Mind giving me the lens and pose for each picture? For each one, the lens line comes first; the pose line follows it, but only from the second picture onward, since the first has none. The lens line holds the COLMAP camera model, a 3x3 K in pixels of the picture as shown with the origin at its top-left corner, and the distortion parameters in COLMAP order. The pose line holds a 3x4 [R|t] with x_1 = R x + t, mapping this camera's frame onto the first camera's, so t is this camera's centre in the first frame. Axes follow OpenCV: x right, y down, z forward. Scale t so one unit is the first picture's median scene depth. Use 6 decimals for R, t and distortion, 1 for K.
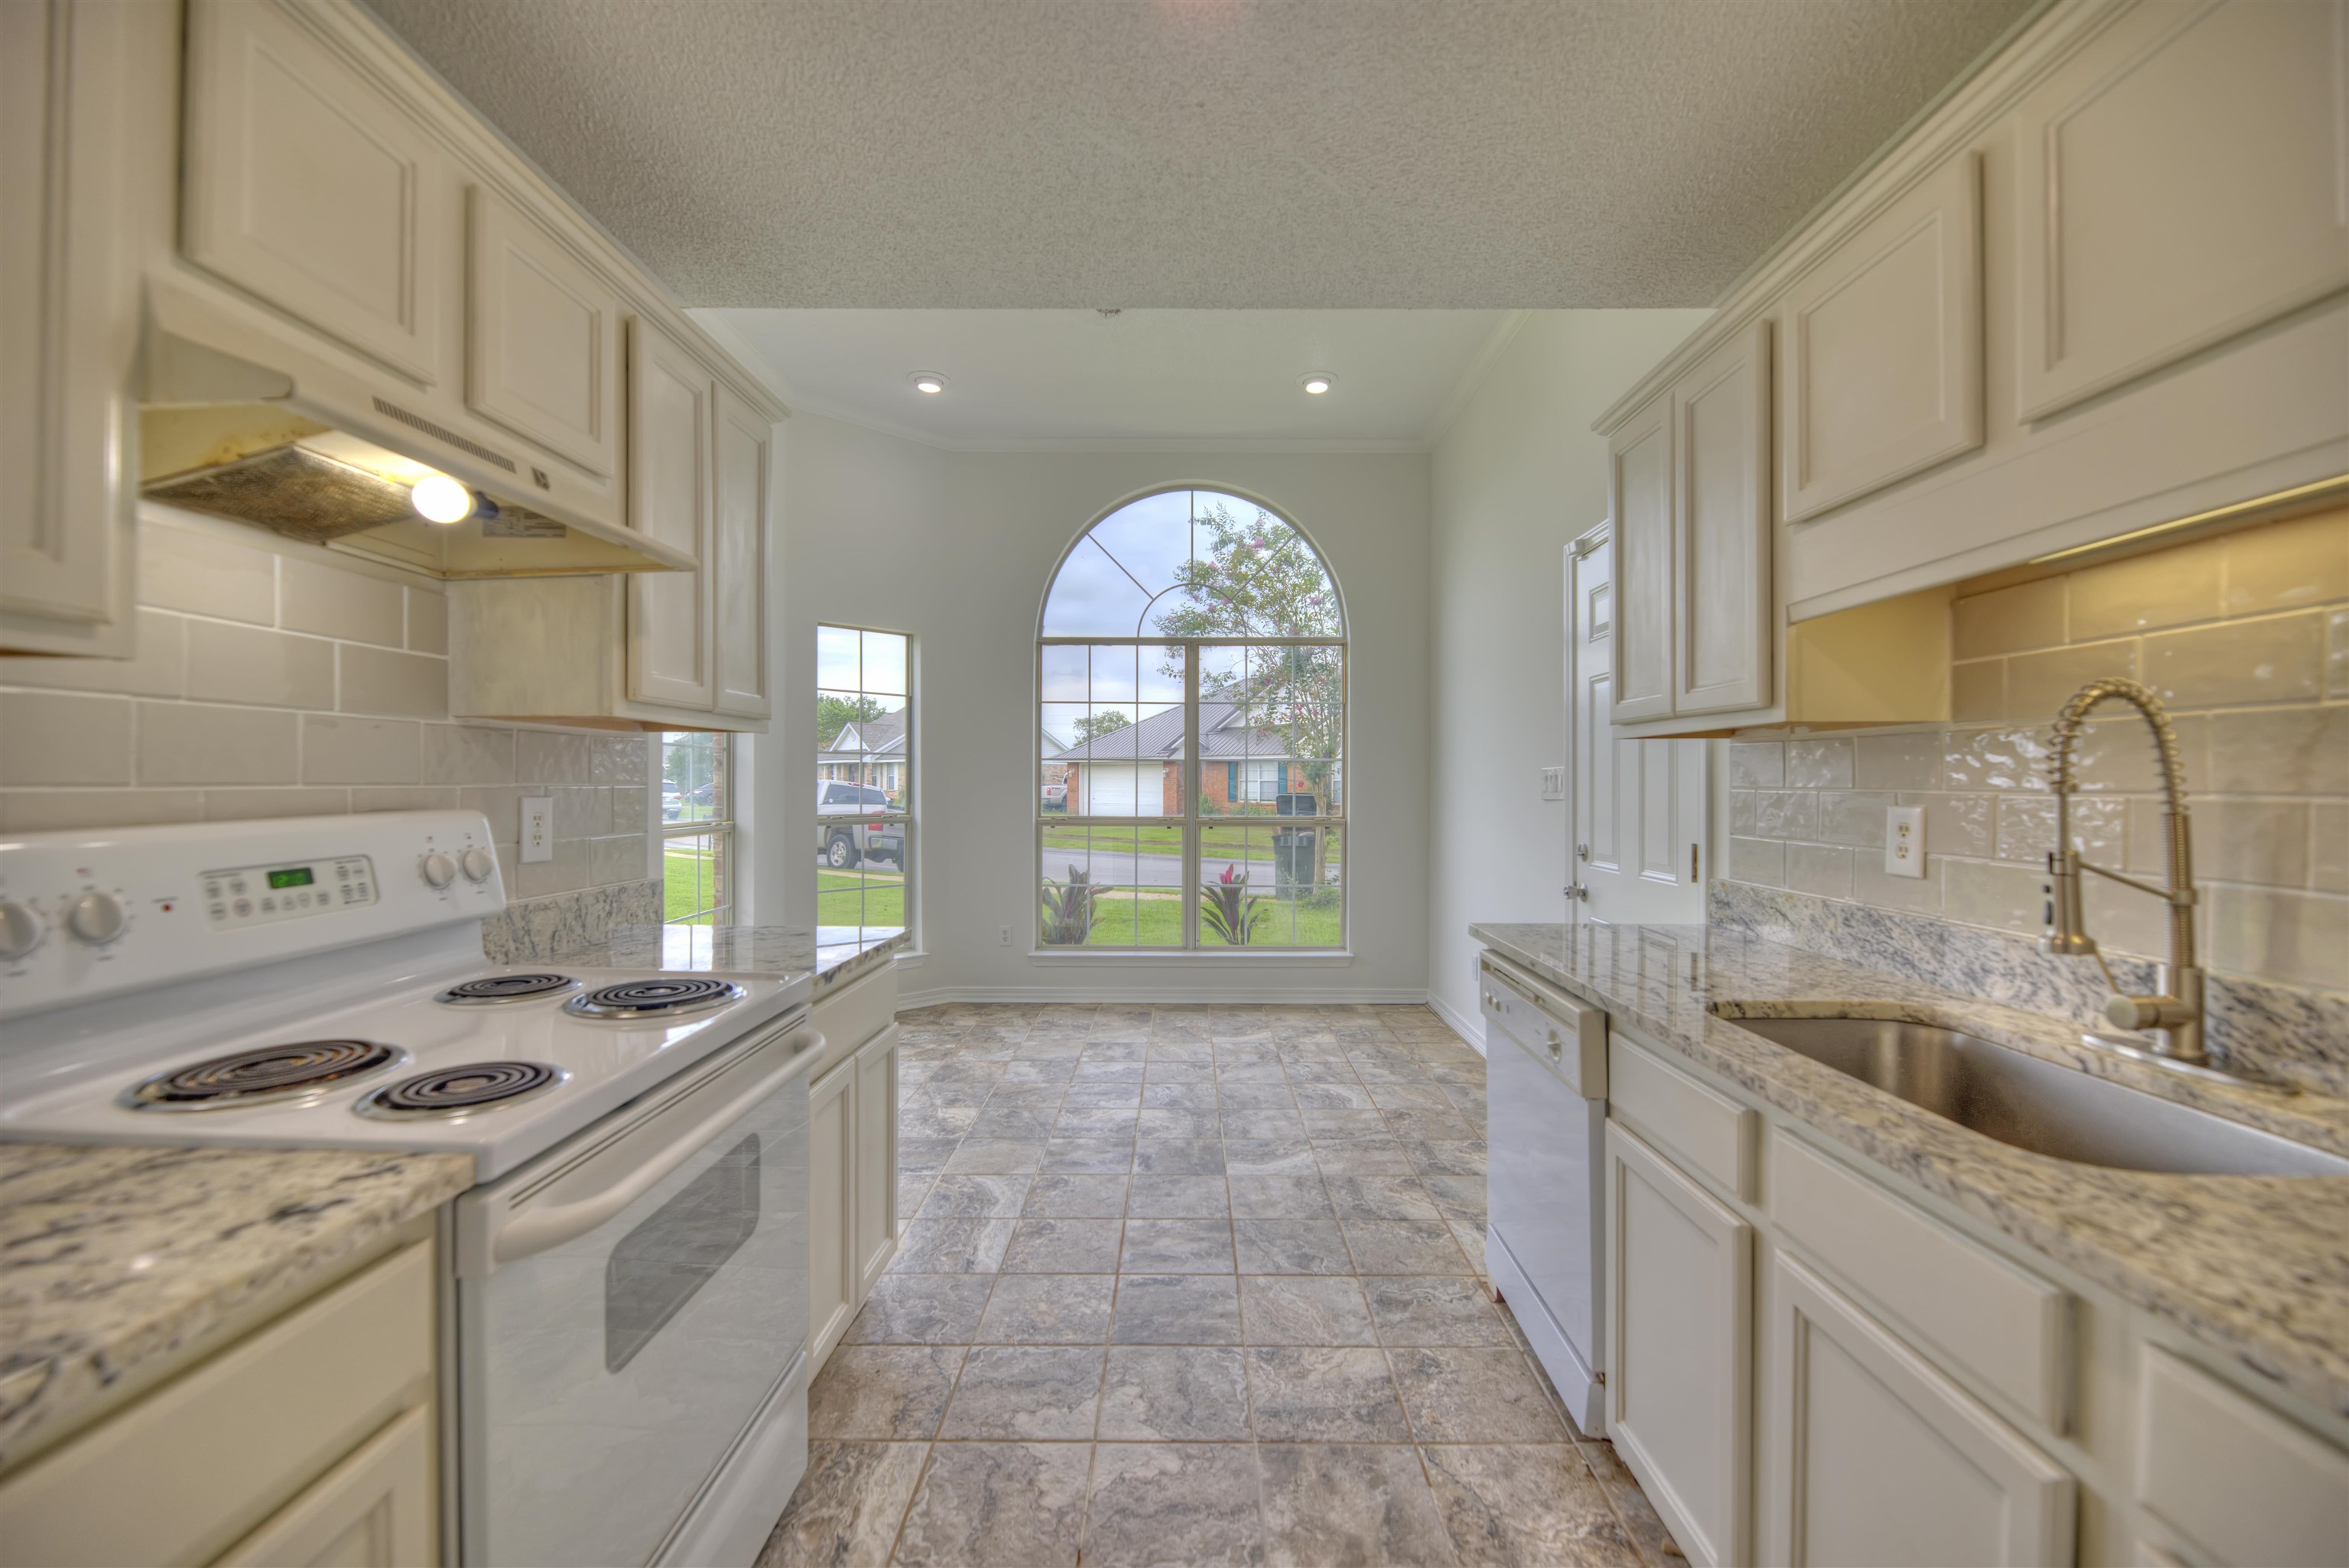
lens RADIAL K [[940.3, 0, 1185.7], [0, 940.3, 784.9], [0, 0, 1]] dist [-0.000023, -0.003555]
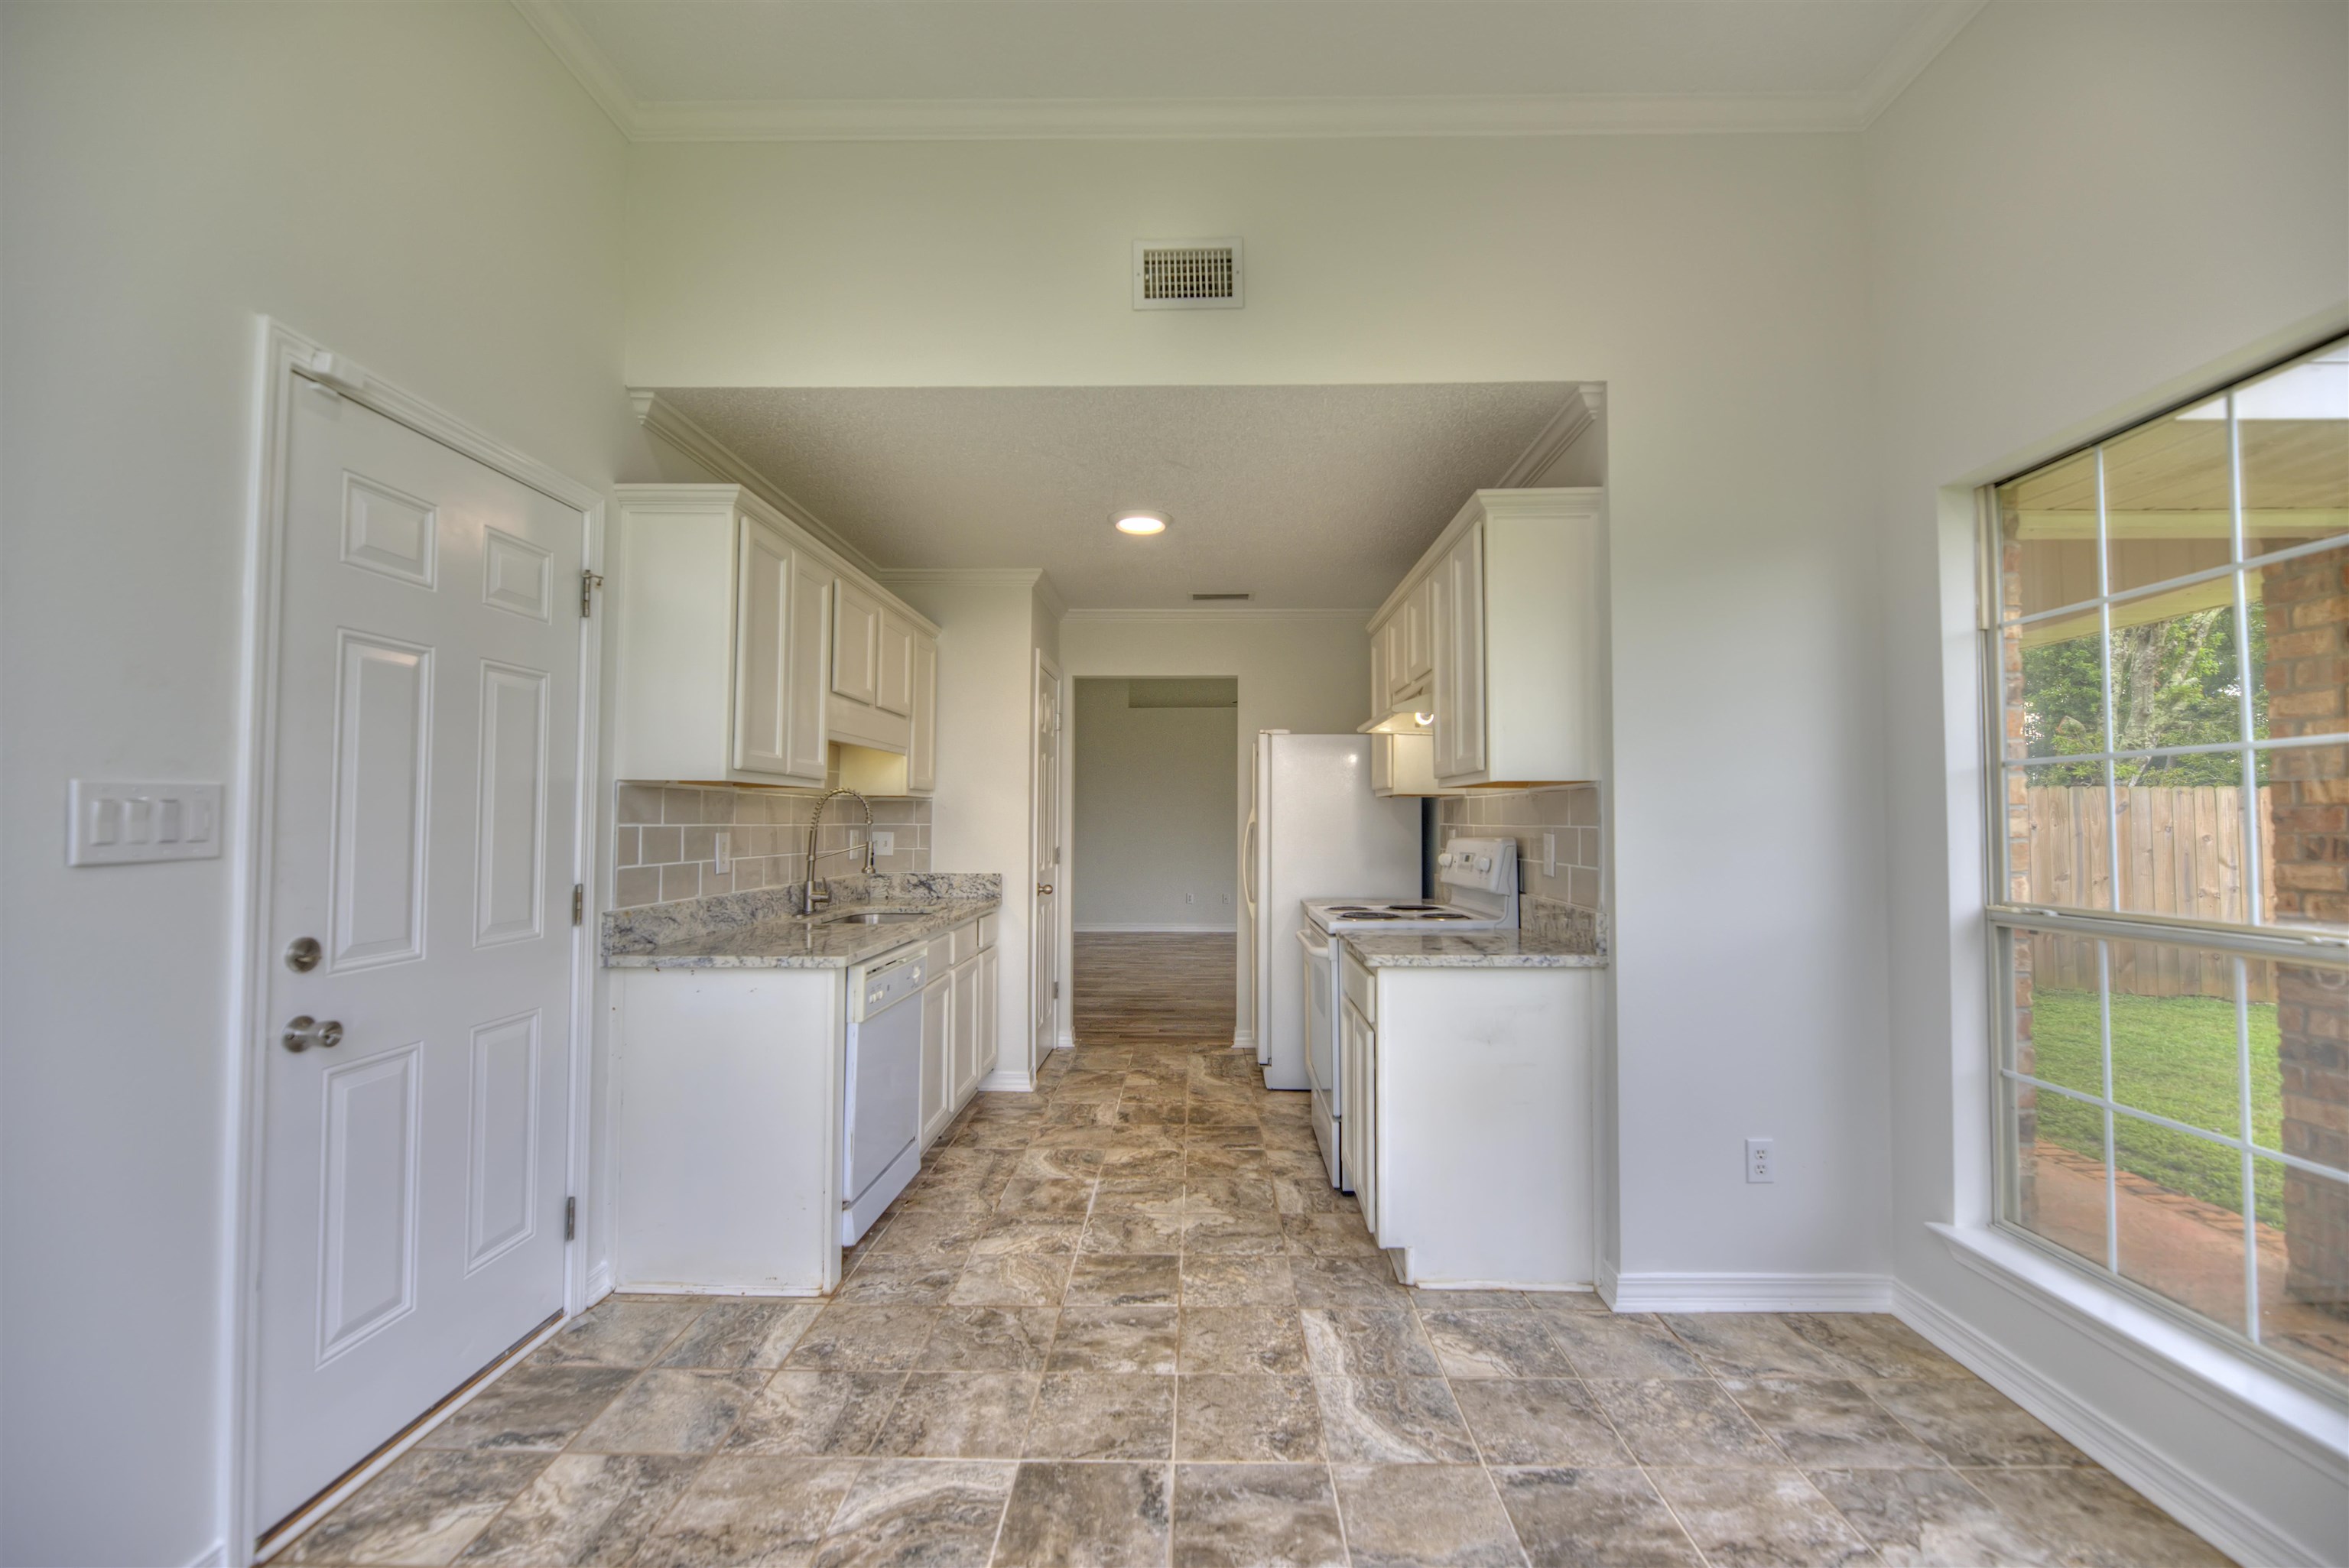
lens RADIAL K [[980.2, 0, 1188.7], [0, 980.2, 784.7], [0, 0, 1]] dist [0.002358, -0.004572]
pose [[-0.999930, -0.004962, 0.010714, -0.052548], [-0.005327, 0.999397, -0.034300, -0.004521], [-0.010537, -0.034355, -0.999354, 1.204433]]
